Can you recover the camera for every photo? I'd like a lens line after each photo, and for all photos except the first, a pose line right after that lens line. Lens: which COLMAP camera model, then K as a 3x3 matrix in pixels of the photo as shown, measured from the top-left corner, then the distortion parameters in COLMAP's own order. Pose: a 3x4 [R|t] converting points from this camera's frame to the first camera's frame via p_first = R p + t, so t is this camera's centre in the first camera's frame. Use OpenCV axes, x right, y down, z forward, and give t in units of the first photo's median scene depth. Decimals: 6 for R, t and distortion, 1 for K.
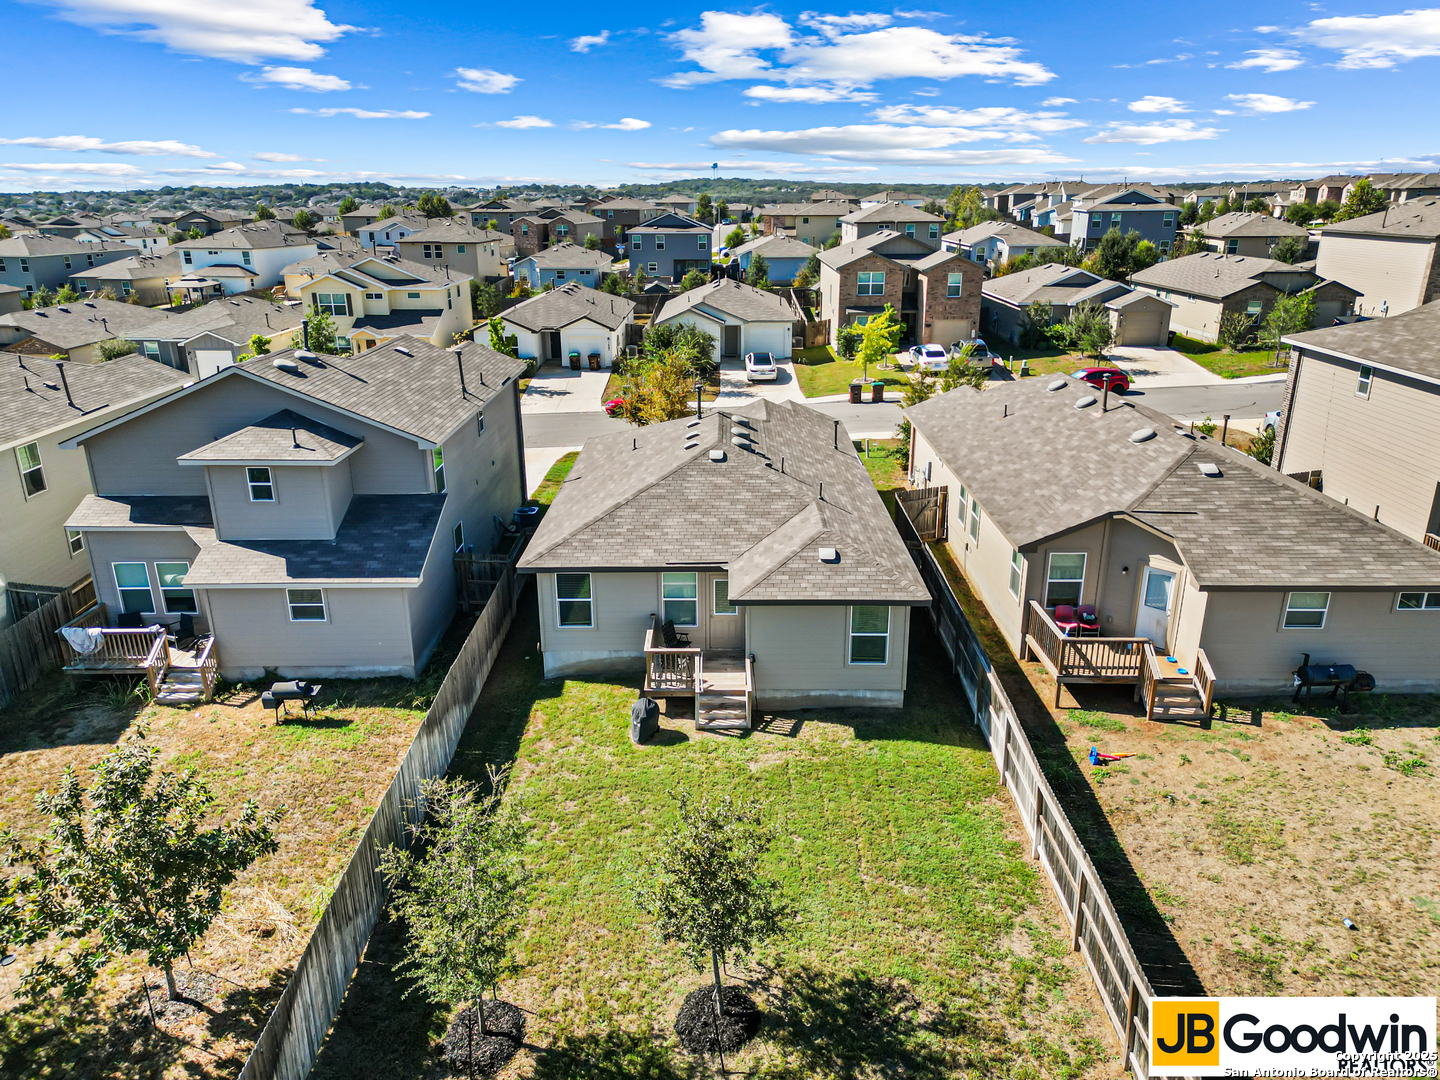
lens RADIAL K [[1009.5, 0, 719.4], [0, 1009.5, 550.5], [0, 0, 1]] dist [0.053271, -0.043445]
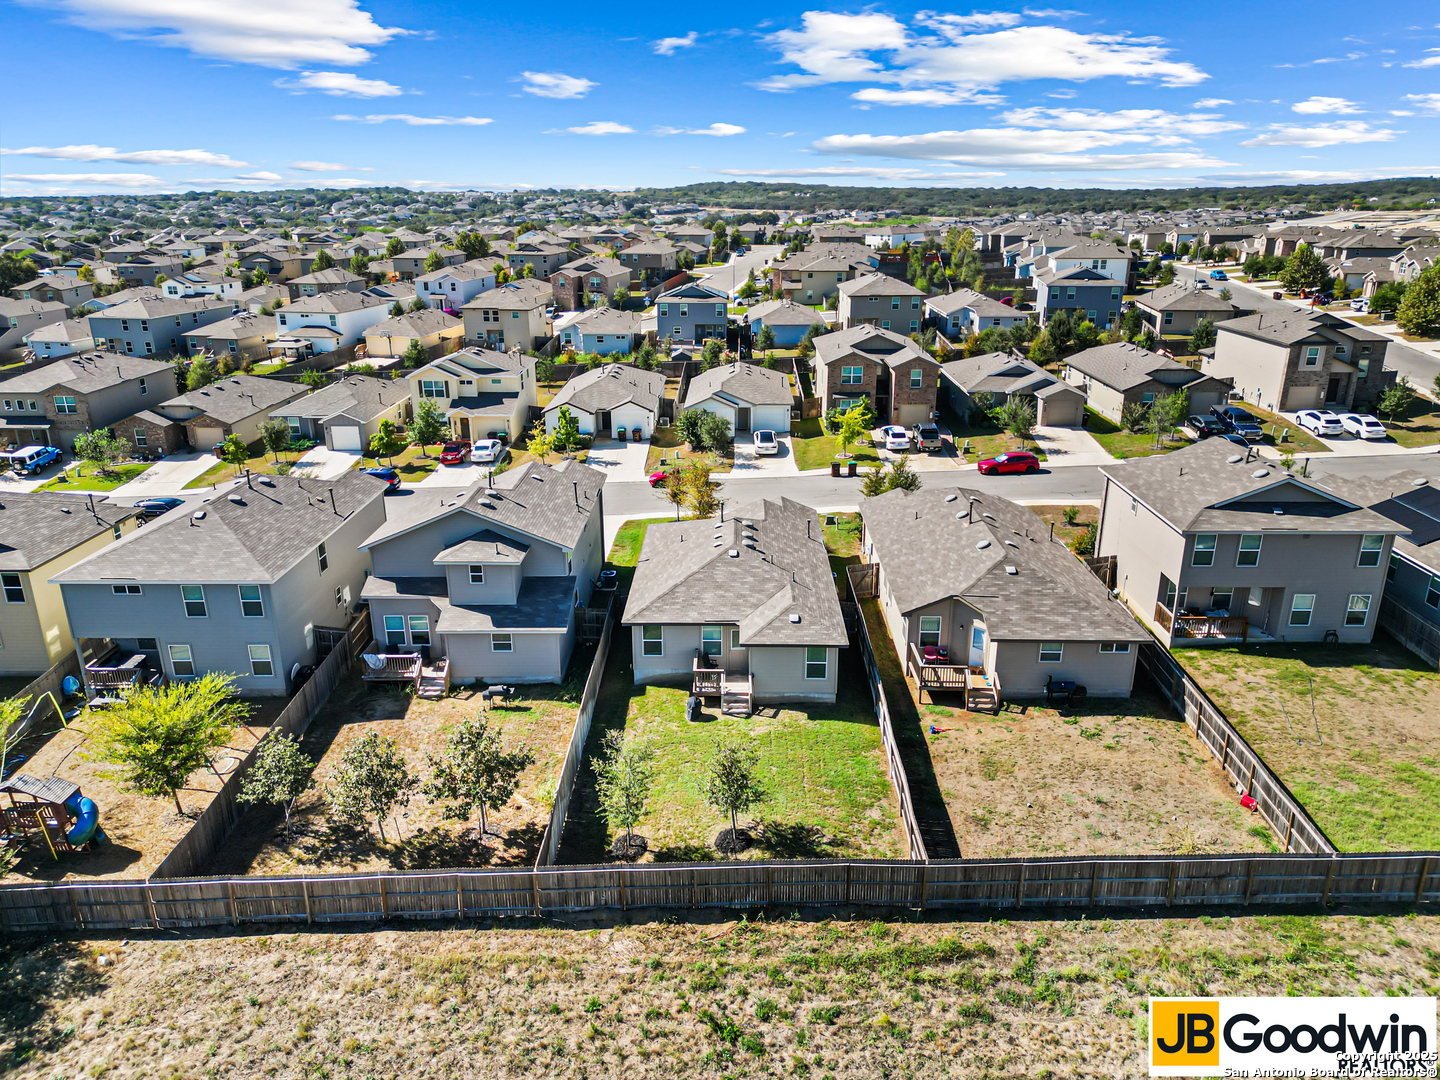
lens RADIAL K [[1009.5, 0, 717.4], [0, 1009.5, 537.3], [0, 0, 1]] dist [0.053271, -0.043445]
pose [[0.999889, 0.005684, -0.013737, -0.006502], [-0.005857, 0.999904, -0.012550, -0.106919], [0.013664, 0.012629, 0.999827, -0.742889]]
